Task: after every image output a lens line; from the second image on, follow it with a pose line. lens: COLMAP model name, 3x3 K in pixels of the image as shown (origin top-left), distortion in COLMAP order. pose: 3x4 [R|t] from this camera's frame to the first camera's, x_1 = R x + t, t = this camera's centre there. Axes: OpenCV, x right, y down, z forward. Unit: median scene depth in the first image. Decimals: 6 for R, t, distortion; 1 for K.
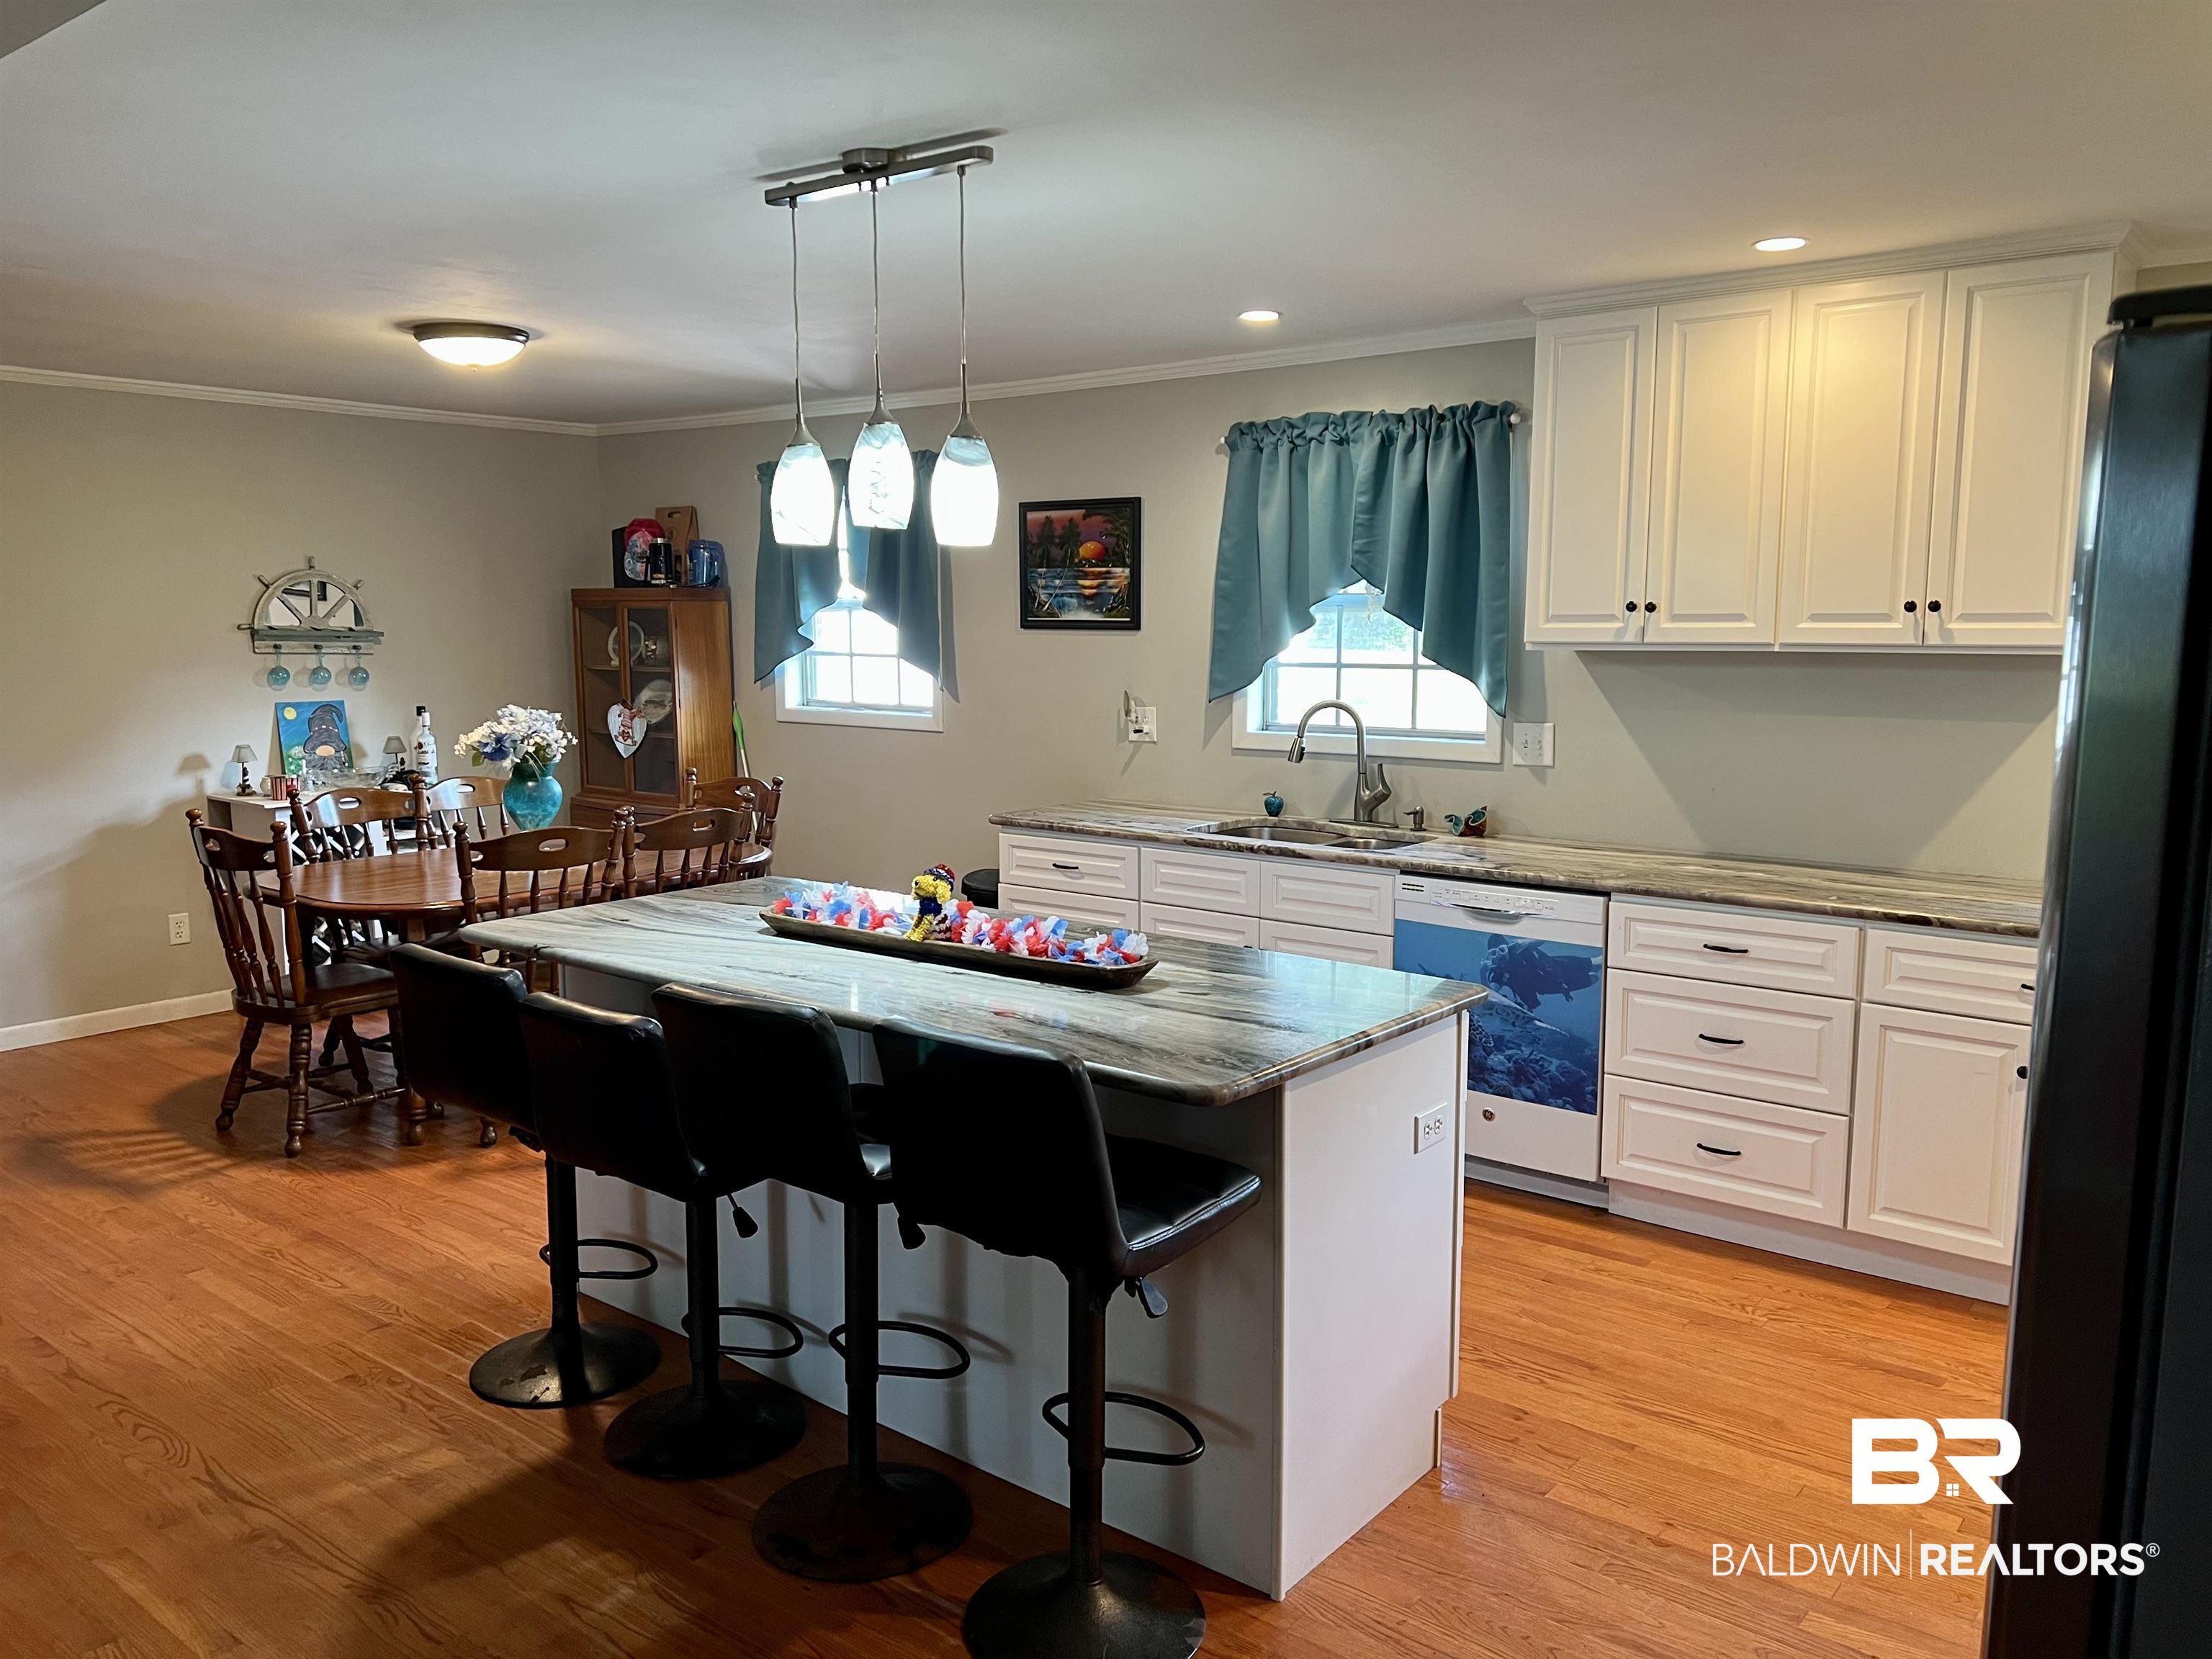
lens RADIAL K [[1647.1, 0, 1076.6], [0, 1647.1, 860.2], [0, 0, 1]] dist [0.089866, -0.144798]
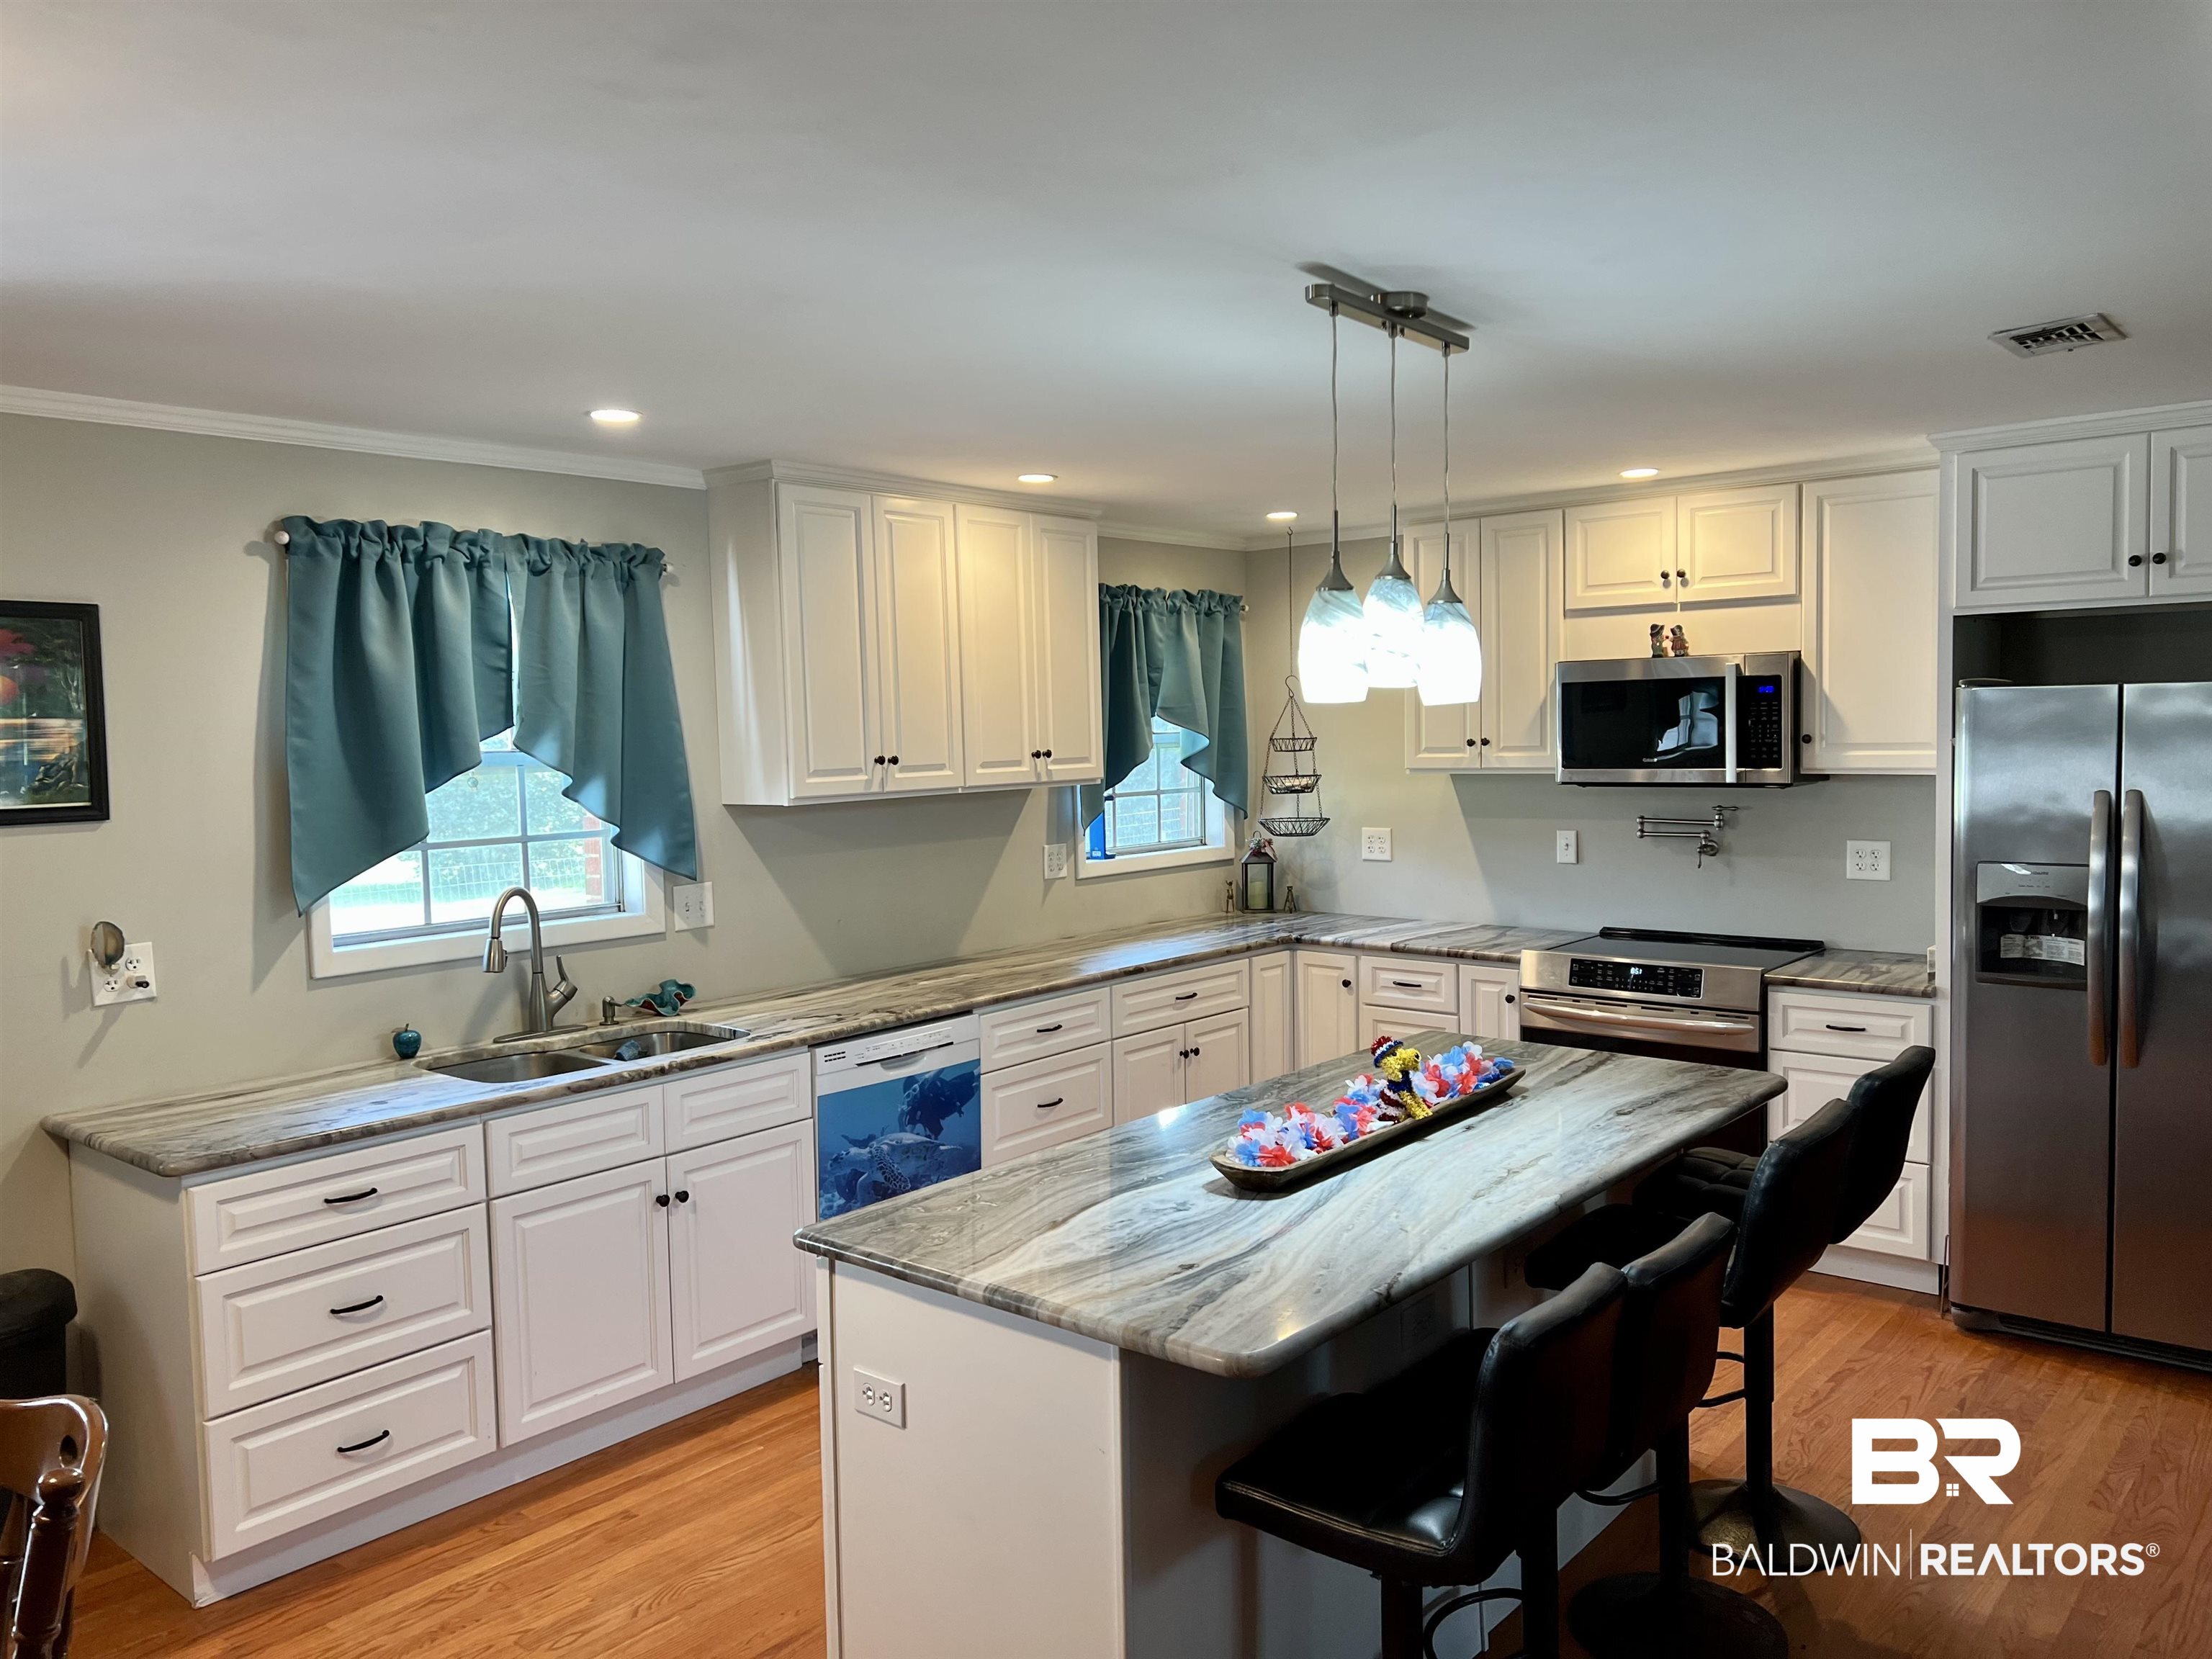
lens RADIAL K [[1668.5, 0, 1106.0], [0, 1668.5, 829.5], [0, 0, 1]] dist [0.101041, -0.152949]
pose [[0.003079, -0.064821, 0.997892, -0.678445], [0.168713, 0.983626, 0.063374, -0.132884], [-0.985660, 0.168162, 0.013965, 0.737607]]
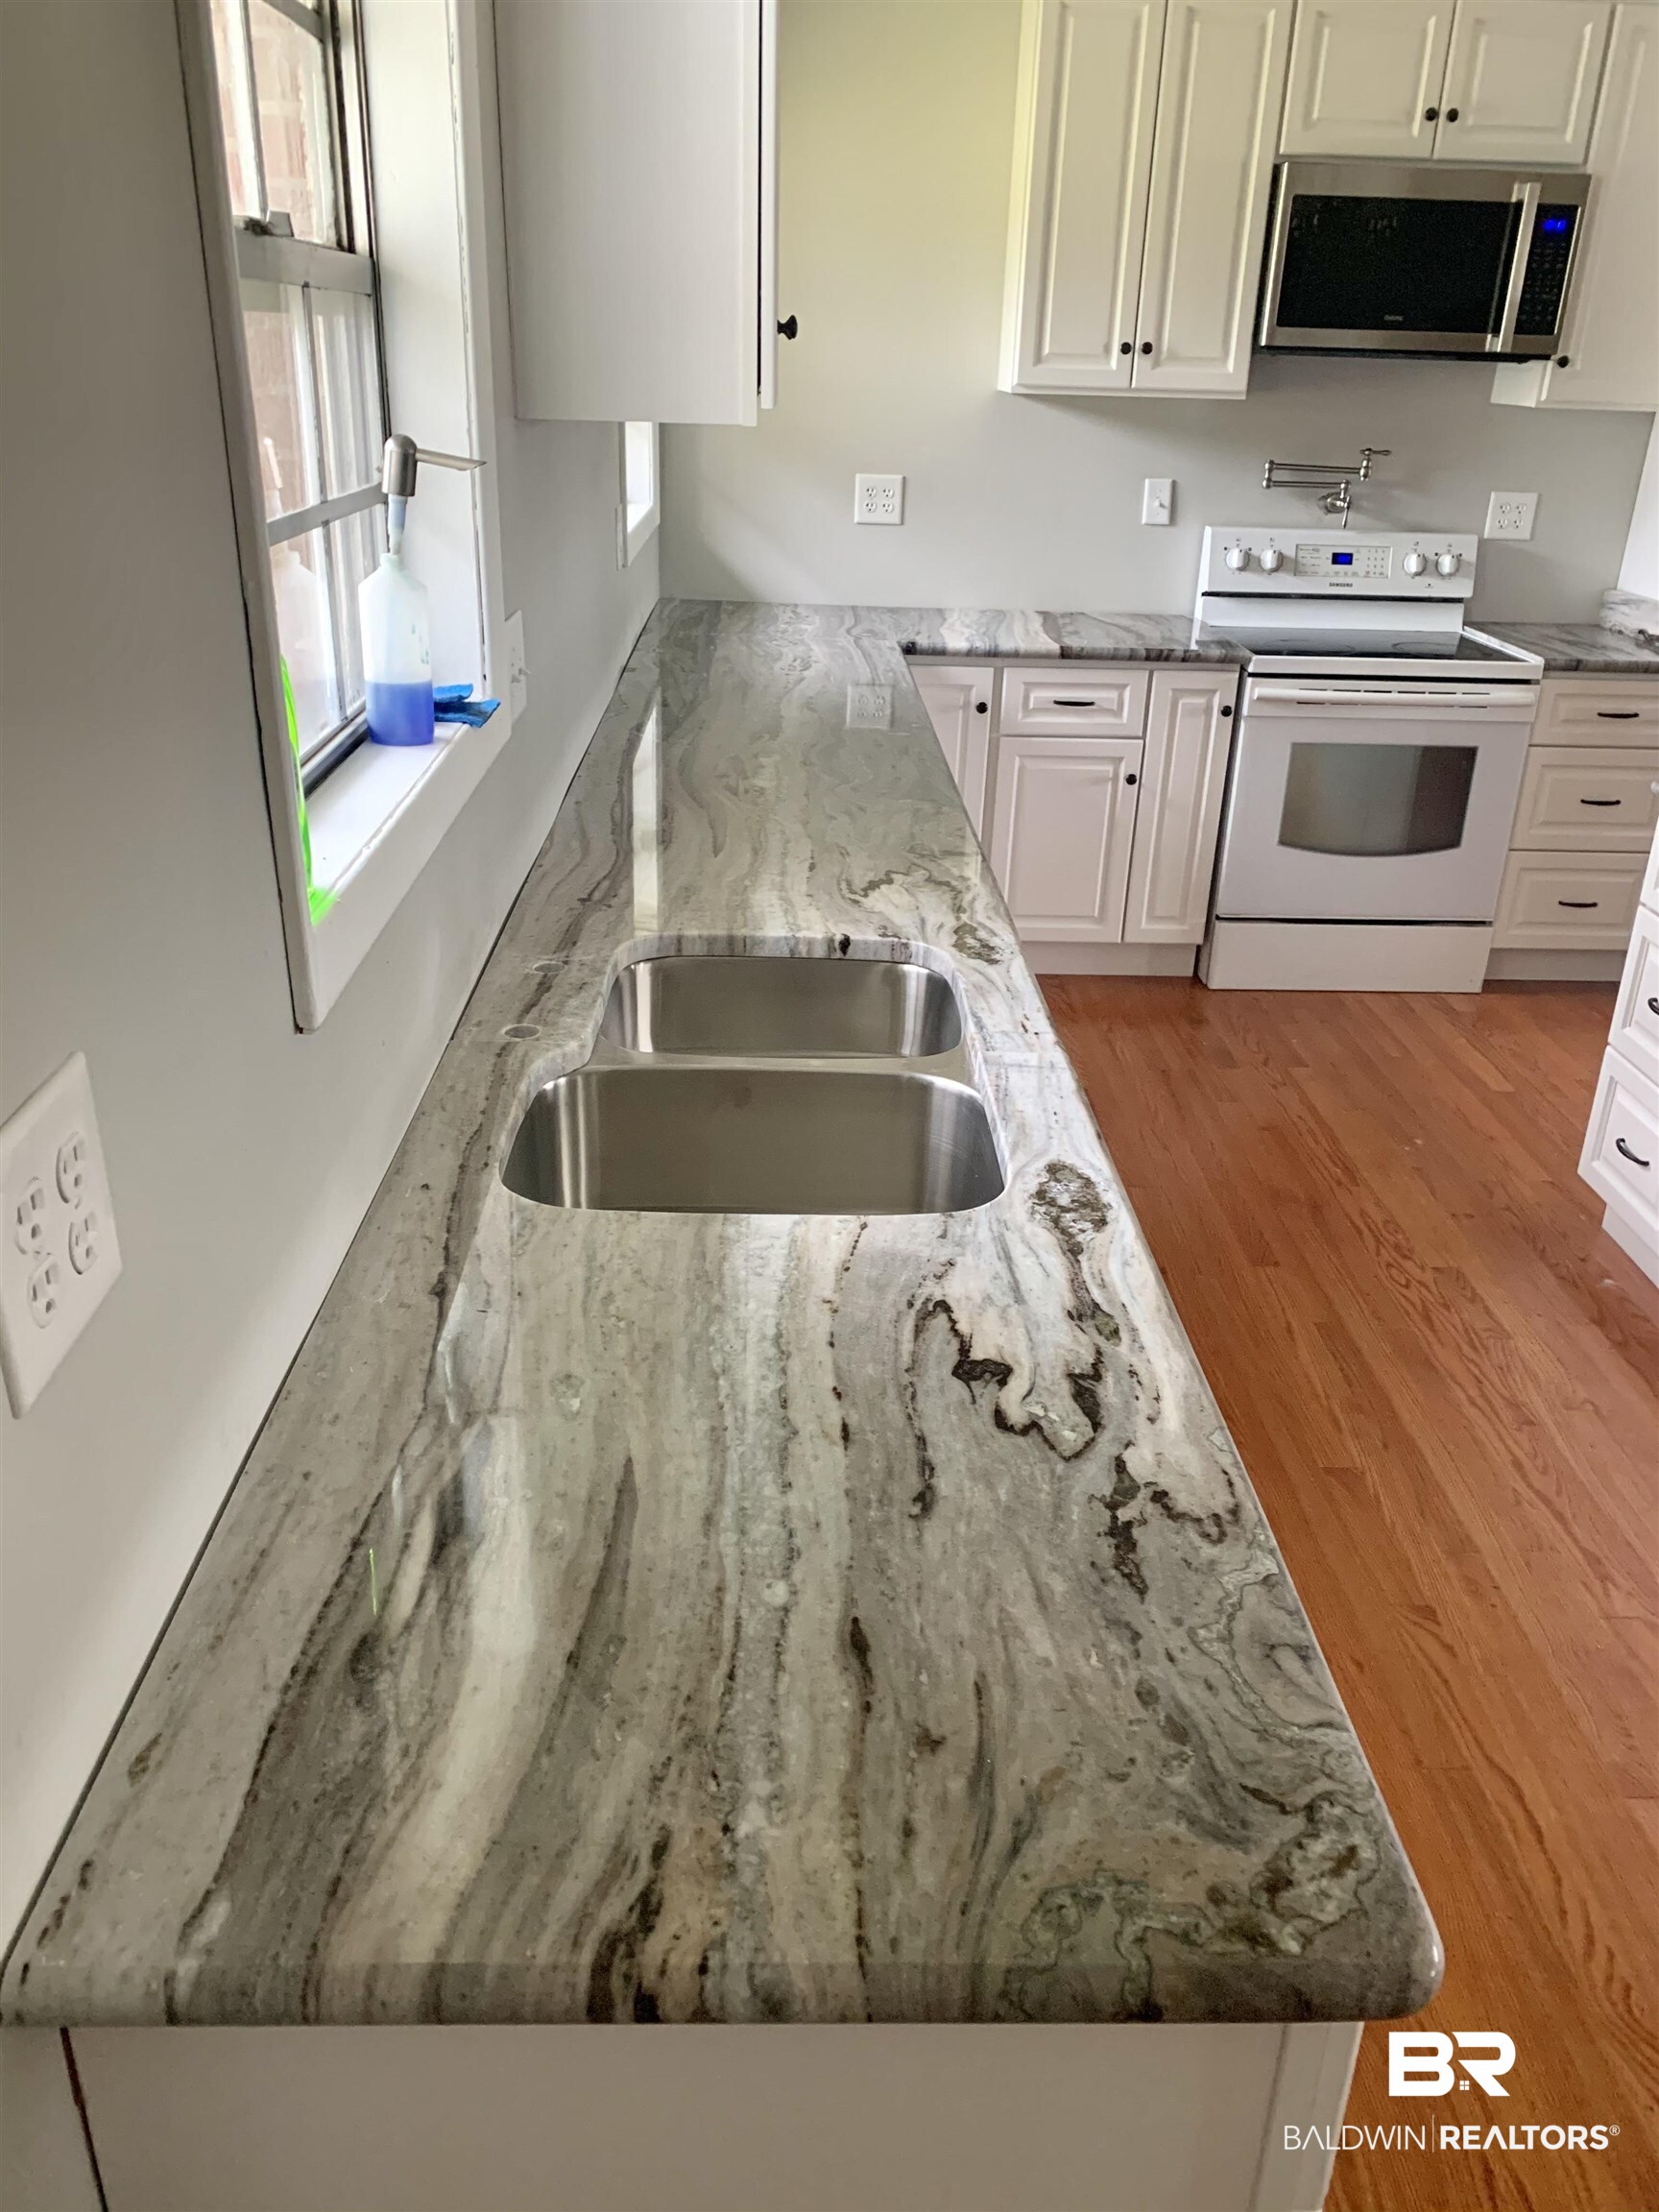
lens RADIAL K [[1682.1, 0, 829.5], [0, 1682.1, 1106.0], [0, 0, 1]] dist [0.006318, -0.001233]
pose [[-0.660379, -0.323656, 0.677603, -0.095741], [0.082928, 0.865398, 0.494176, -0.172398], [-0.746340, 0.382536, -0.544650, 1.190825]]
